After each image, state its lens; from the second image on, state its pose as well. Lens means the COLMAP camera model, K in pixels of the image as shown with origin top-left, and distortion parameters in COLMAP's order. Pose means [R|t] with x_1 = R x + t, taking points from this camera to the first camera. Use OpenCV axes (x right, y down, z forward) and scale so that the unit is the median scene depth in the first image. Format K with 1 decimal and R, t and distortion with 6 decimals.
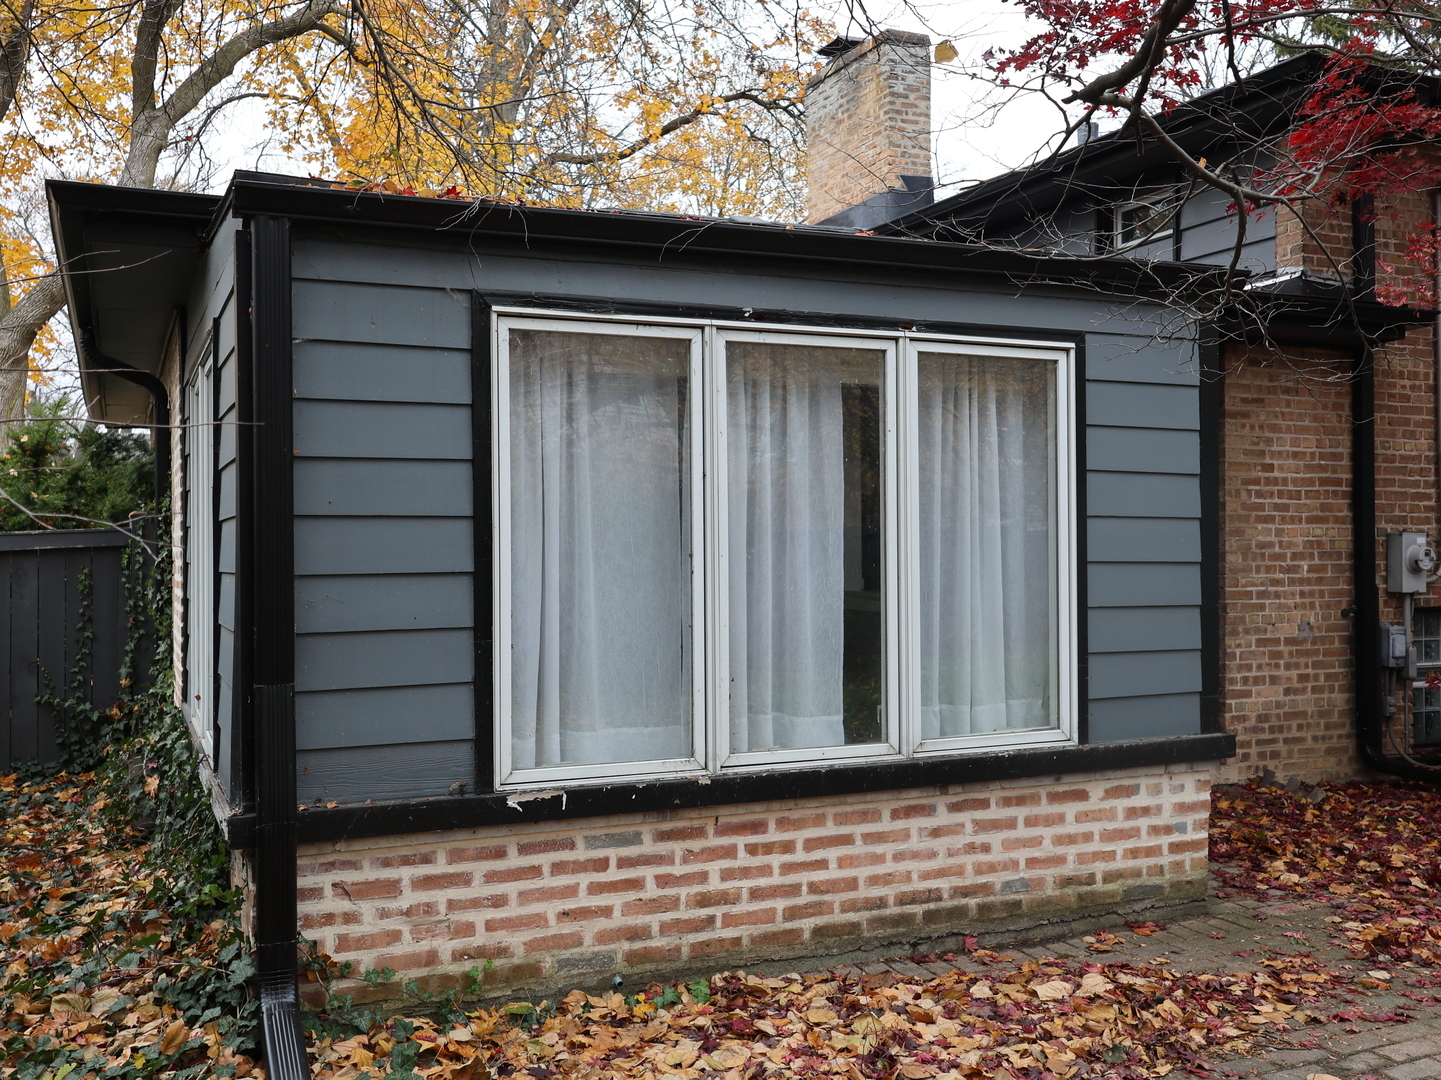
lens RADIAL K [[1283.5, 0, 720.4], [0, 1283.5, 537.5], [0, 0, 1]] dist [0.046059, -0.001053]
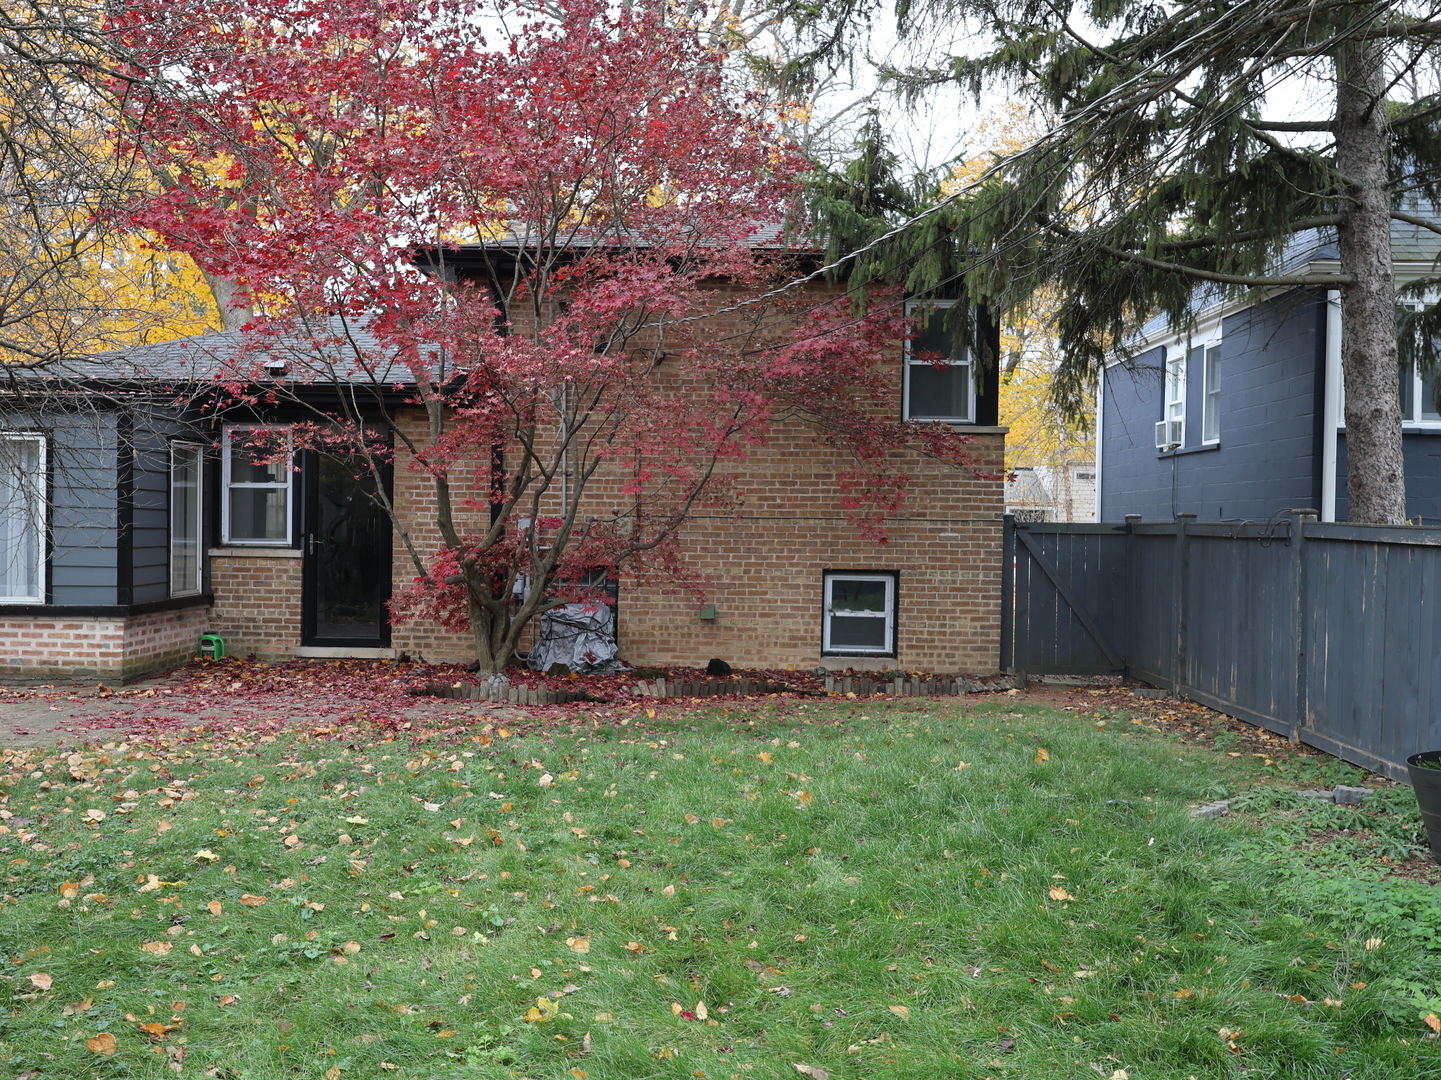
lens RADIAL K [[1283.5, 0, 722.4], [0, 1283.5, 538.8], [0, 0, 1]] dist [0.046059, -0.001053]
pose [[0.911927, 0.027597, -0.409425, 2.281005], [-0.019405, 0.999520, 0.024150, -0.036108], [0.409894, -0.014078, 0.912024, -0.617442]]
